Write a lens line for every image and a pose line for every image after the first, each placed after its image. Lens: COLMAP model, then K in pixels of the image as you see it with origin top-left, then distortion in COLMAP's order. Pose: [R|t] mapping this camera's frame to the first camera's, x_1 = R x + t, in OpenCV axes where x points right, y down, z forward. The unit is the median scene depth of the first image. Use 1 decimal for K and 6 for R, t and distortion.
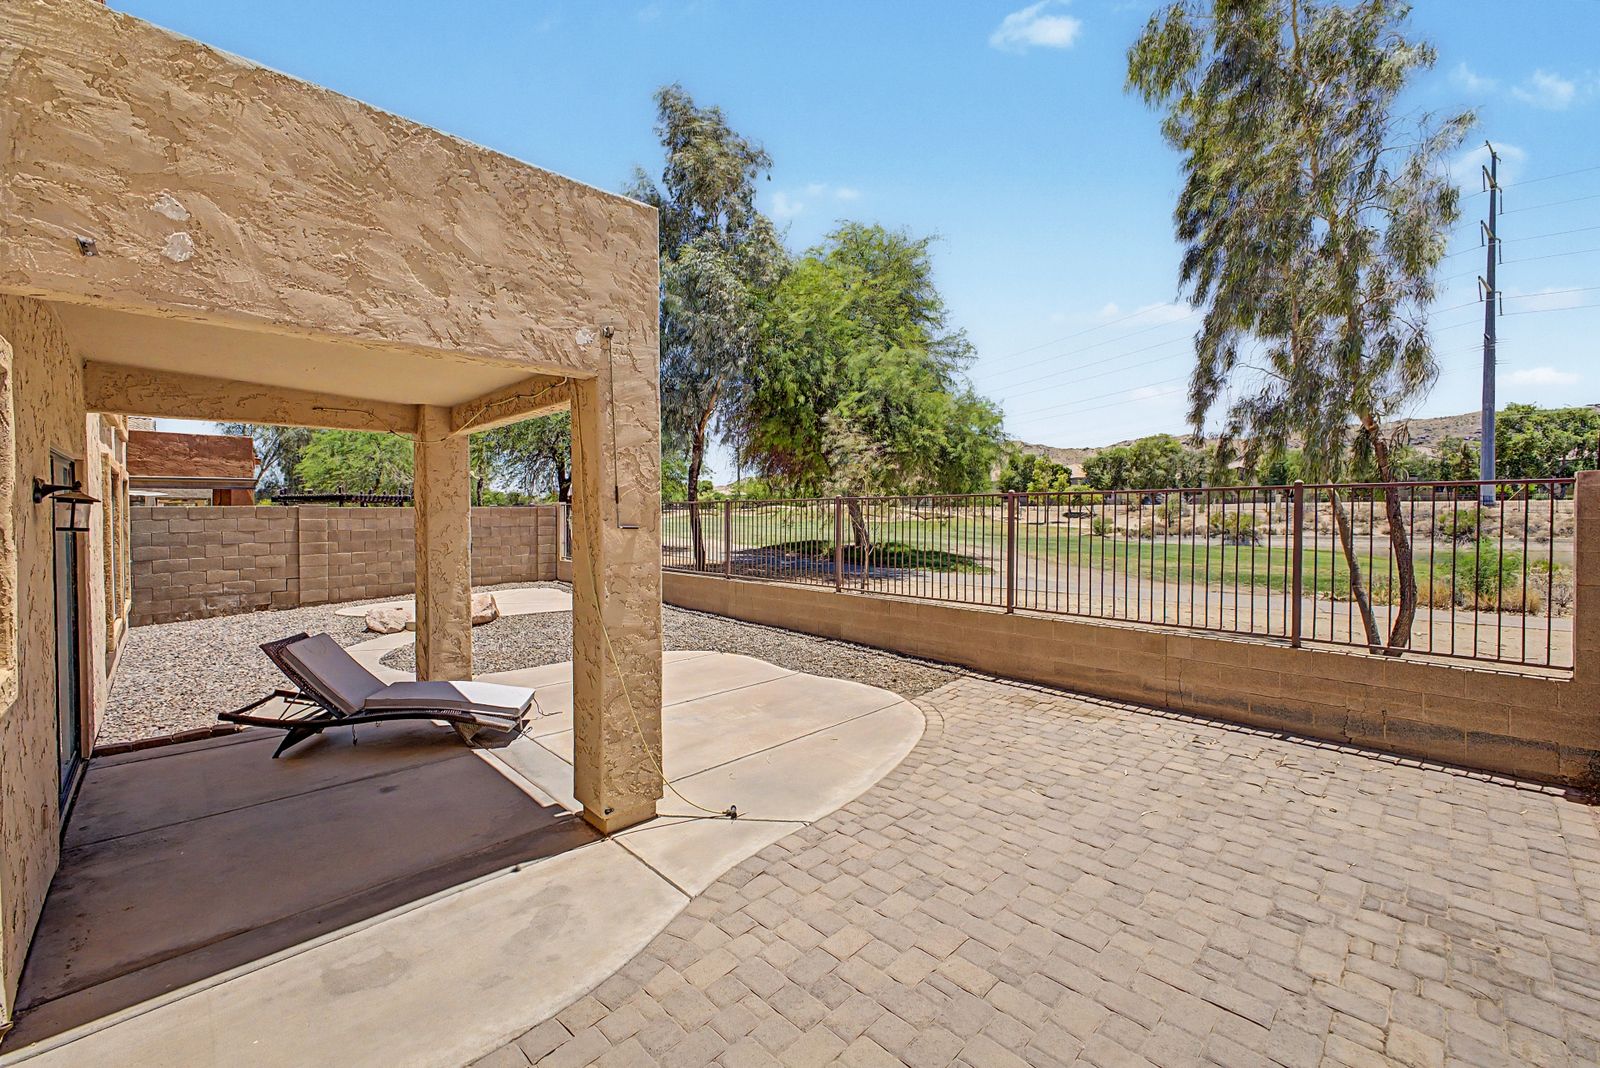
lens RADIAL K [[643.6, 0, 807.6], [0, 643.6, 521.2], [0, 0, 1]] dist [0.014208, -0.000375]
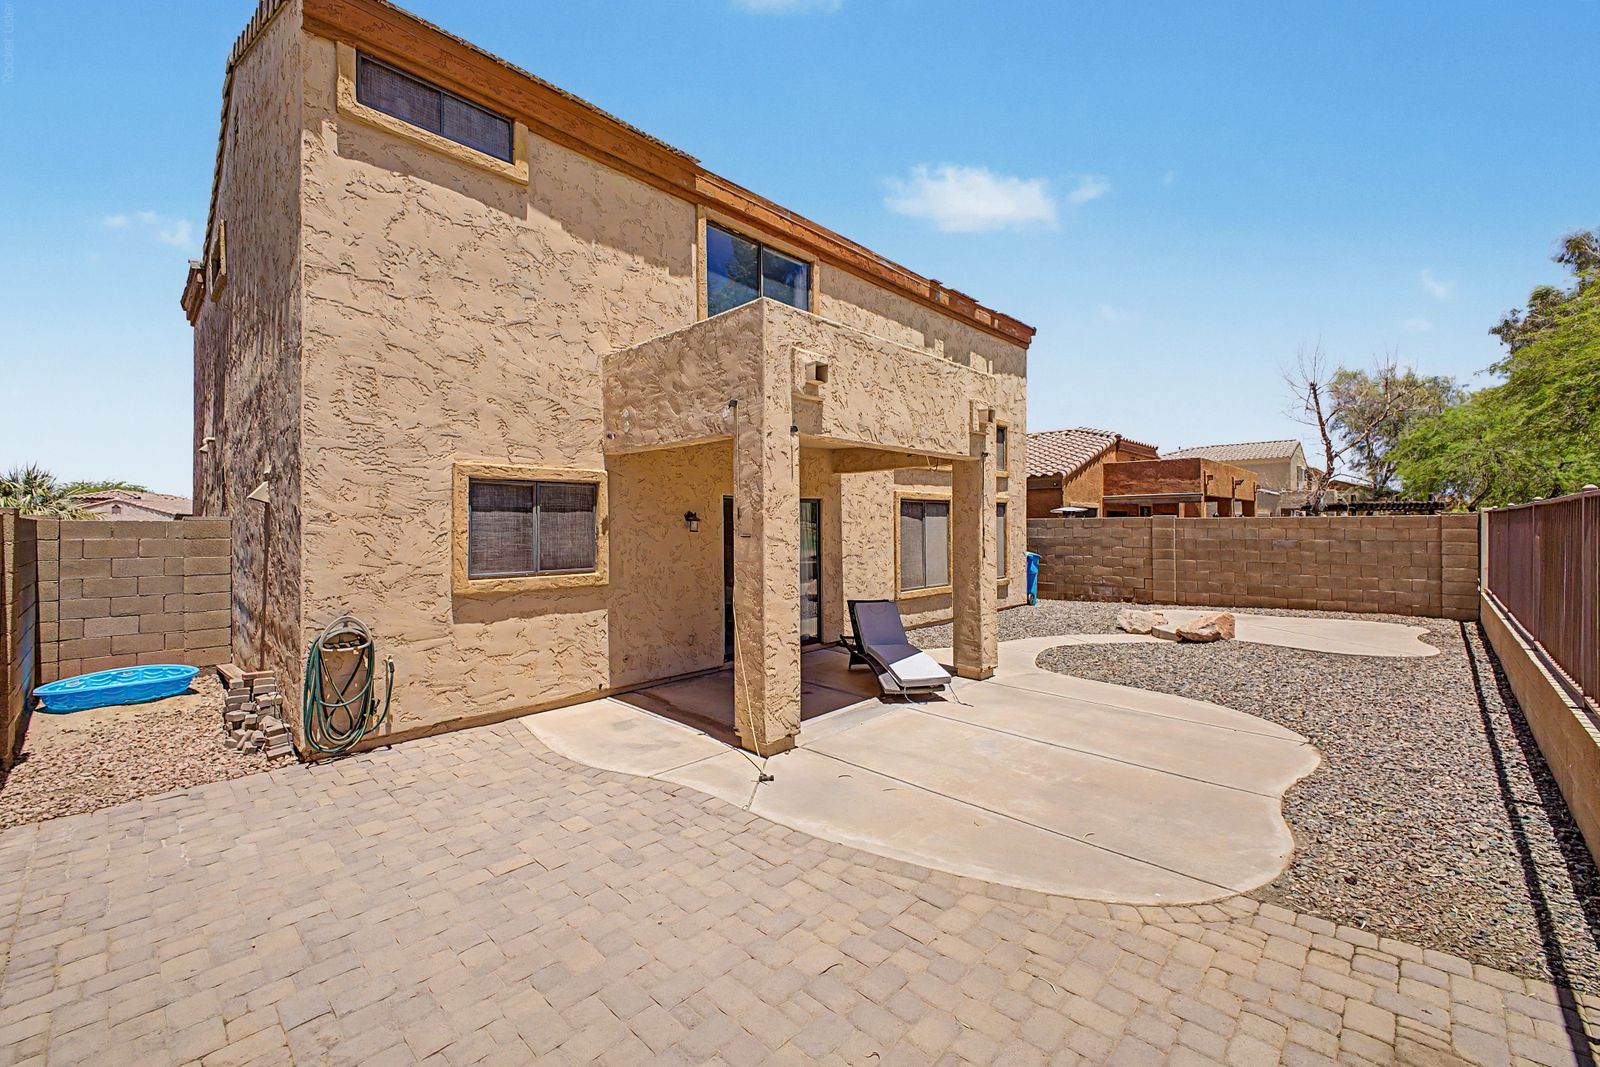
lens RADIAL K [[643.6, 0, 807.6], [0, 643.6, 520.7], [0, 0, 1]] dist [0.014208, -0.000375]
pose [[0.036373, -0.000576, -0.999338, 0.910630], [-0.012775, 0.999918, -0.001042, -0.020067], [0.999257, 0.012805, 0.036362, 0.870384]]
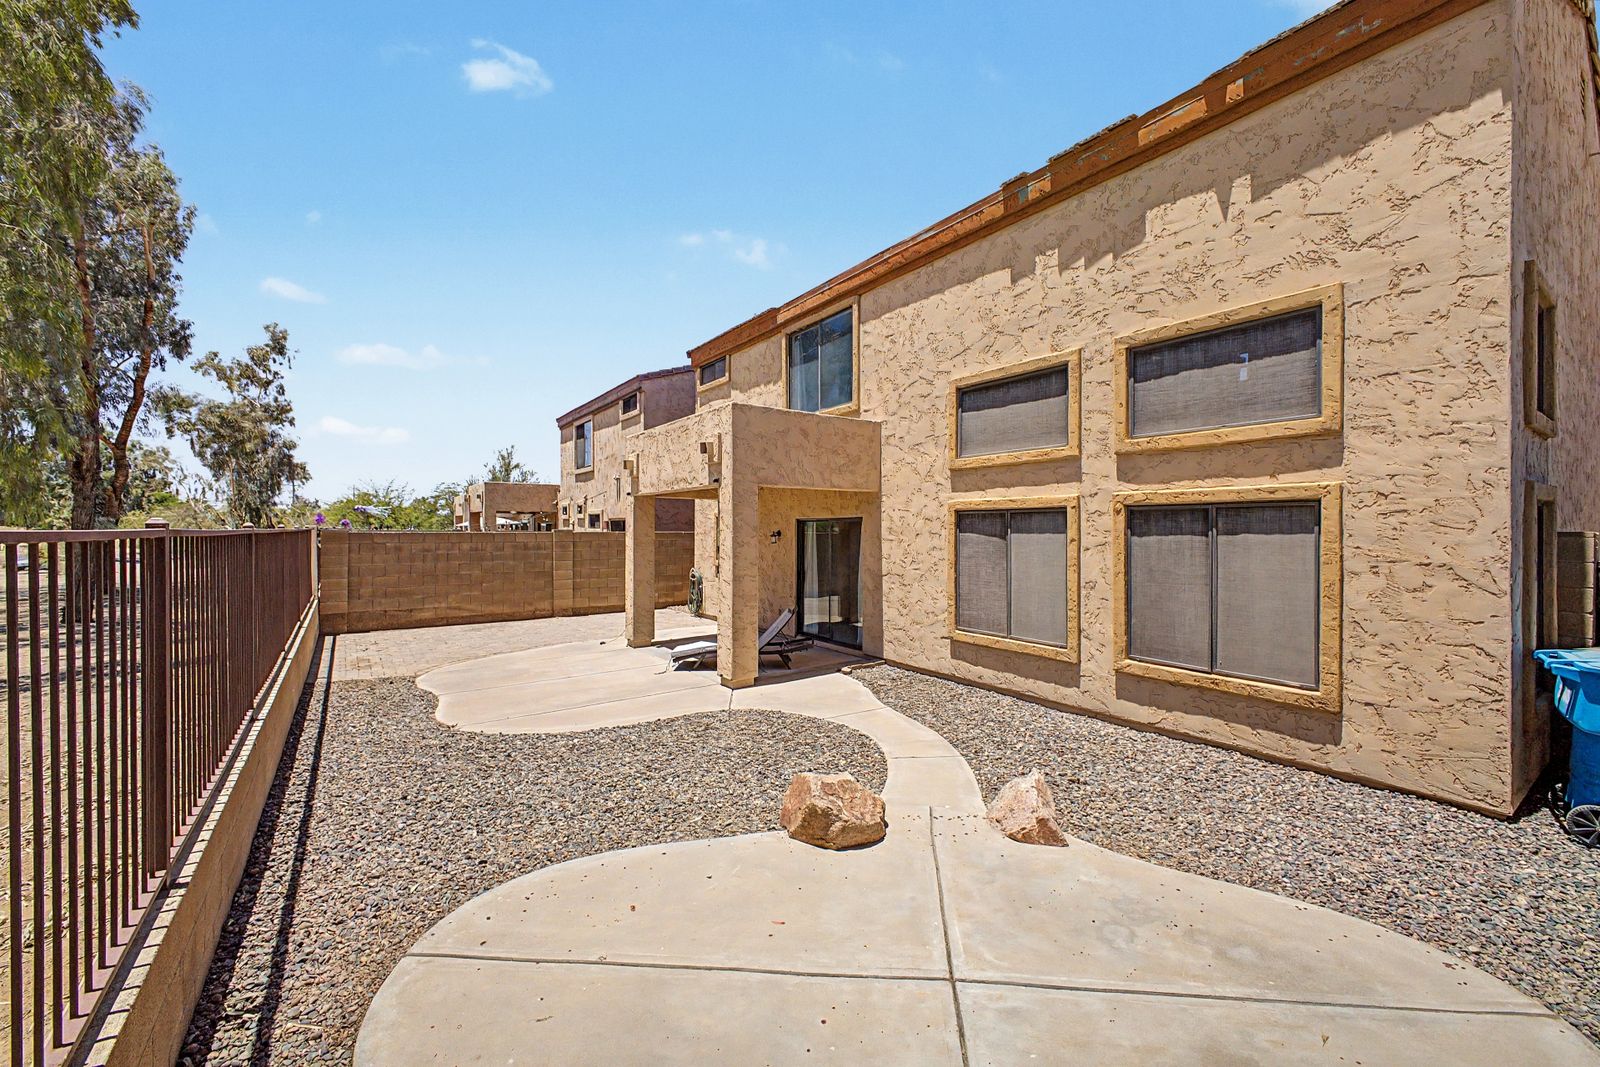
lens RADIAL K [[639.8, 0, 812.5], [0, 639.8, 526.7], [0, 0, 1]] dist [0.009631, -0.002356]
pose [[-0.988015, 0.006025, 0.154241, -1.264219], [0.007888, 0.999903, 0.011473, -0.084615], [-0.154157, 0.012552, -0.987967, 3.128635]]
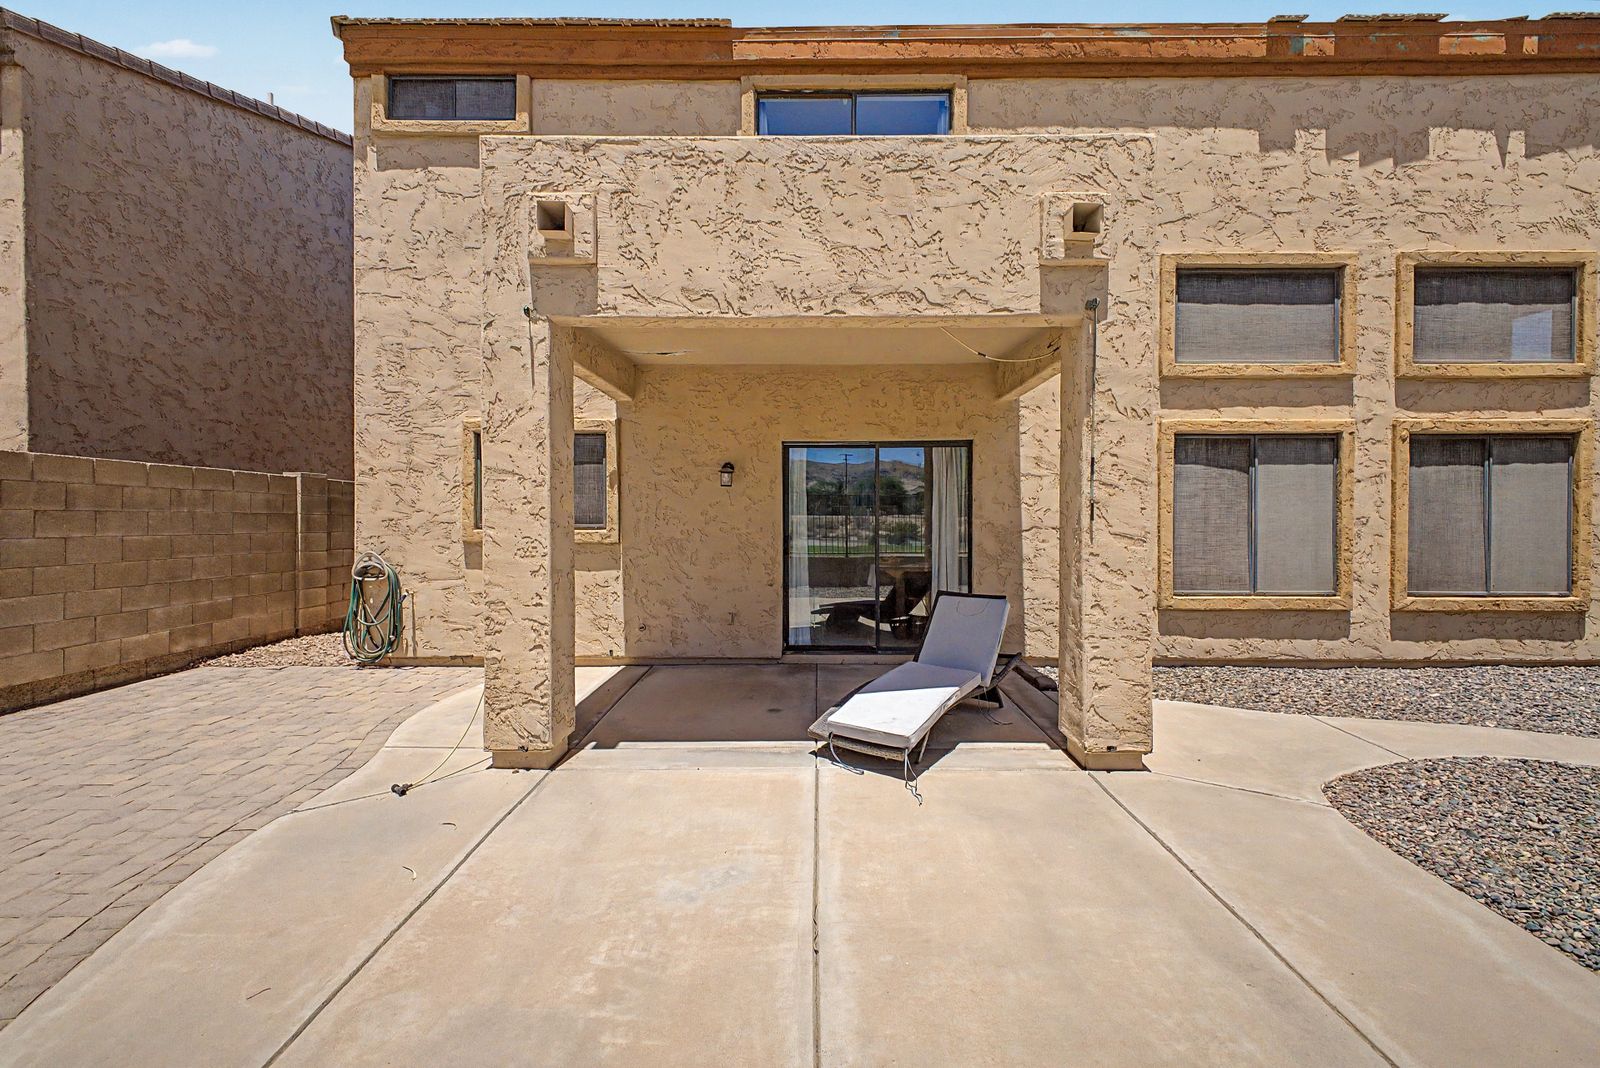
lens RADIAL K [[639.8, 0, 812.5], [0, 639.8, 527.2], [0, 0, 1]] dist [0.009631, -0.002356]
pose [[-0.703111, 0.013772, -0.710946, 0.089914], [-0.007155, 0.999625, 0.026440, 0.057975], [0.711044, 0.023677, -0.702749, 1.693549]]
